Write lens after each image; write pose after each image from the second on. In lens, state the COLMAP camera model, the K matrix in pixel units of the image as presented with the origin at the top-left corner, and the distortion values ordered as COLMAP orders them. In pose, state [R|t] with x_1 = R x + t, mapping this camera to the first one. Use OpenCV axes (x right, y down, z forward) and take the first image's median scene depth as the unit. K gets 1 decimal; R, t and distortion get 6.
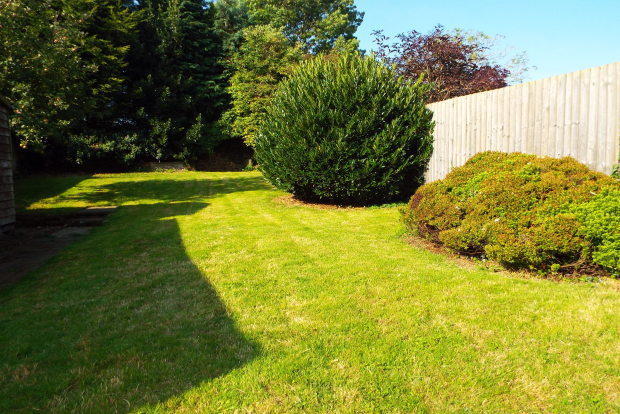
lens RADIAL K [[471.5, 0, 309.0], [0, 471.5, 216.5], [0, 0, 1]] dist [0.014209, 0.005635]
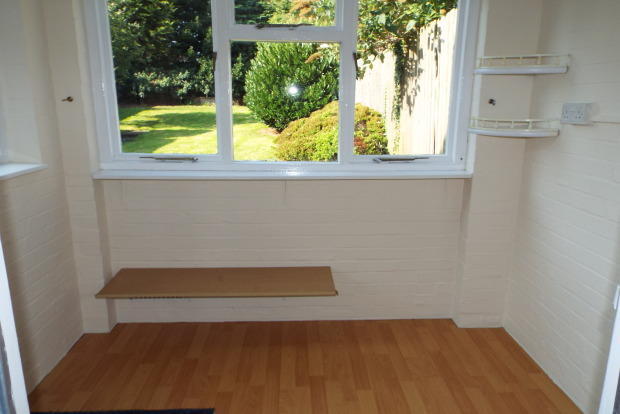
lens RADIAL K [[487.1, 0, 307.3], [0, 487.1, 231.8], [0, 0, 1]] dist [0.071509, -0.005006]
pose [[0.983916, 0.065631, -0.166137, 0.317851], [-0.039009, 0.986555, 0.158706, 0.025866], [0.174319, -0.149672, 0.973248, -0.406208]]
